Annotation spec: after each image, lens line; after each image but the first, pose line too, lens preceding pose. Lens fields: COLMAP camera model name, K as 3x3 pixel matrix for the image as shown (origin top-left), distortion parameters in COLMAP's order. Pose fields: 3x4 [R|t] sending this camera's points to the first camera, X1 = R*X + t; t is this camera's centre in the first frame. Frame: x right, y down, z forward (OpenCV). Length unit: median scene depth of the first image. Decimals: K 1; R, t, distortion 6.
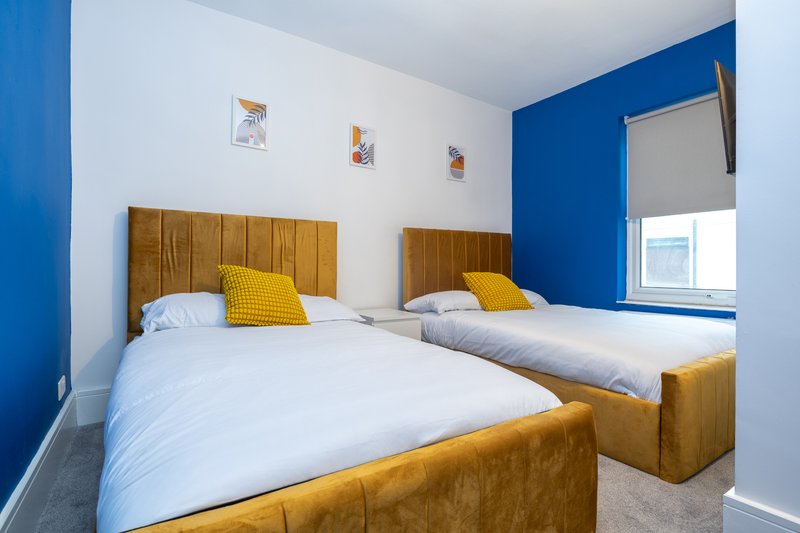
lens RADIAL K [[404.2, 0, 389.8], [0, 404.2, 268.7], [0, 0, 1]] dist [-0.006269, -0.004408]
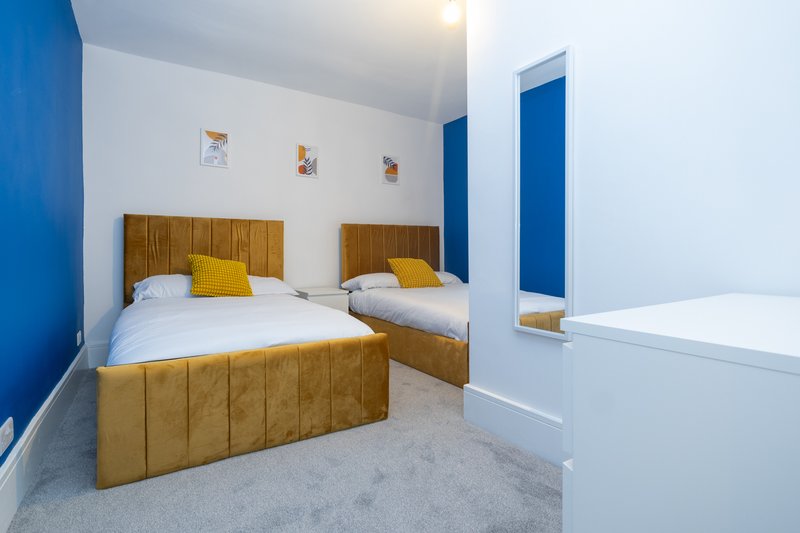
lens RADIAL K [[420.8, 0, 400.2], [0, 420.8, 253.2], [0, 0, 1]] dist [-0.008240, -0.004090]
pose [[0.999960, -0.008881, -0.000638, 0.267156], [0.008877, 0.999945, -0.005541, 0.000245], [0.000688, 0.005535, 0.999984, -0.390717]]
